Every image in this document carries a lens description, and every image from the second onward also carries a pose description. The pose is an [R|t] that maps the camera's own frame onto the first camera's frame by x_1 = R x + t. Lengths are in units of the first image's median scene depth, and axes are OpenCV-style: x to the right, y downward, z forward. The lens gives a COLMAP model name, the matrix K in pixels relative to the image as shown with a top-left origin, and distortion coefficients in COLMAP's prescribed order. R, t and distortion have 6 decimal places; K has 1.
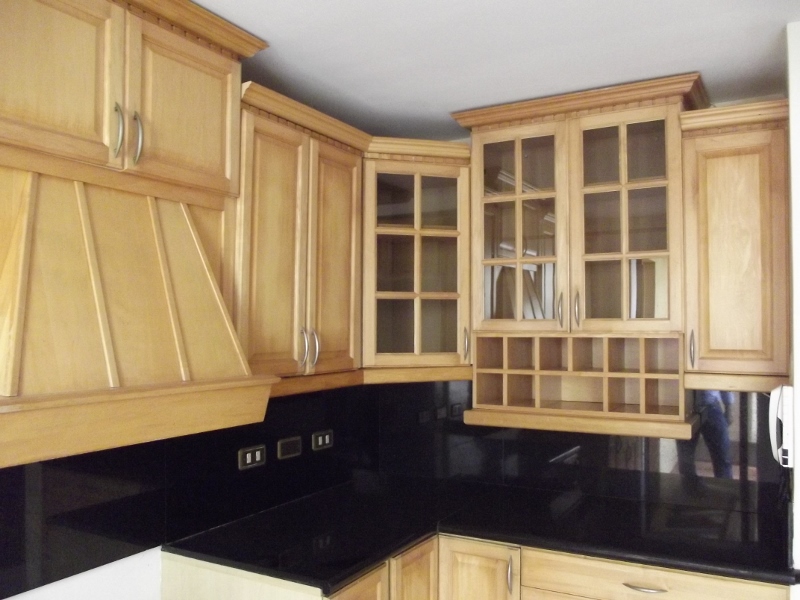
lens RADIAL K [[664.1, 0, 411.6], [0, 664.1, 310.9], [0, 0, 1]] dist [-0.073165, 0.049500]
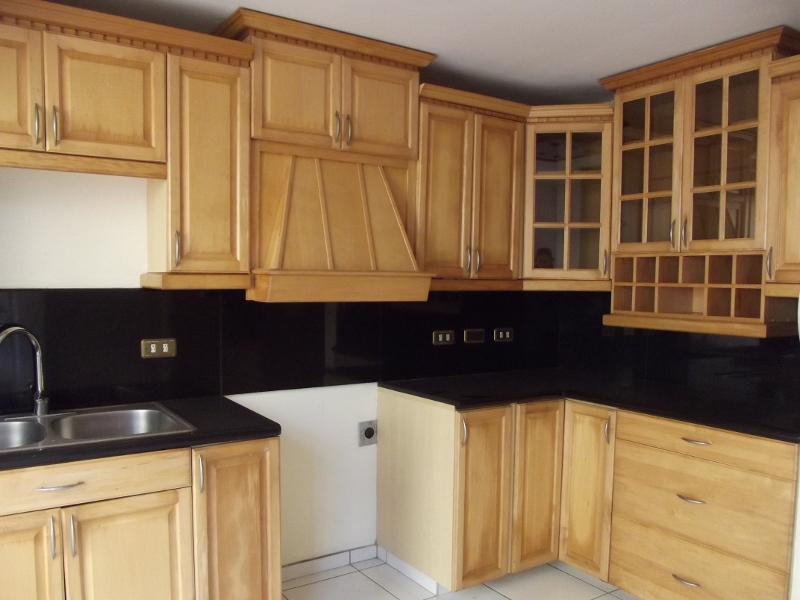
lens RADIAL K [[664.1, 0, 404.2], [0, 664.1, 314.4], [0, 0, 1]] dist [-0.073165, 0.049500]
pose [[0.889382, 0.037556, -0.455619, 0.369356], [-0.003844, 0.997199, 0.074694, 0.064036], [0.457149, -0.064680, 0.887035, -0.362292]]
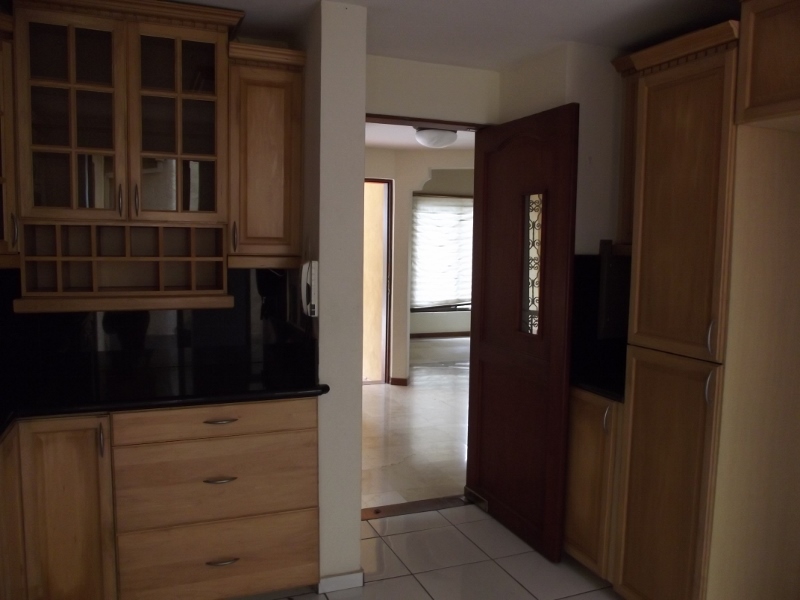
lens RADIAL K [[664.1, 0, 404.0], [0, 664.1, 305.3], [0, 0, 1]] dist [-0.073165, 0.049500]
pose [[0.616452, -0.064492, 0.784747, -0.369295], [-0.038519, 0.992977, 0.111864, 0.033776], [-0.786450, -0.099187, 0.609638, -0.045624]]
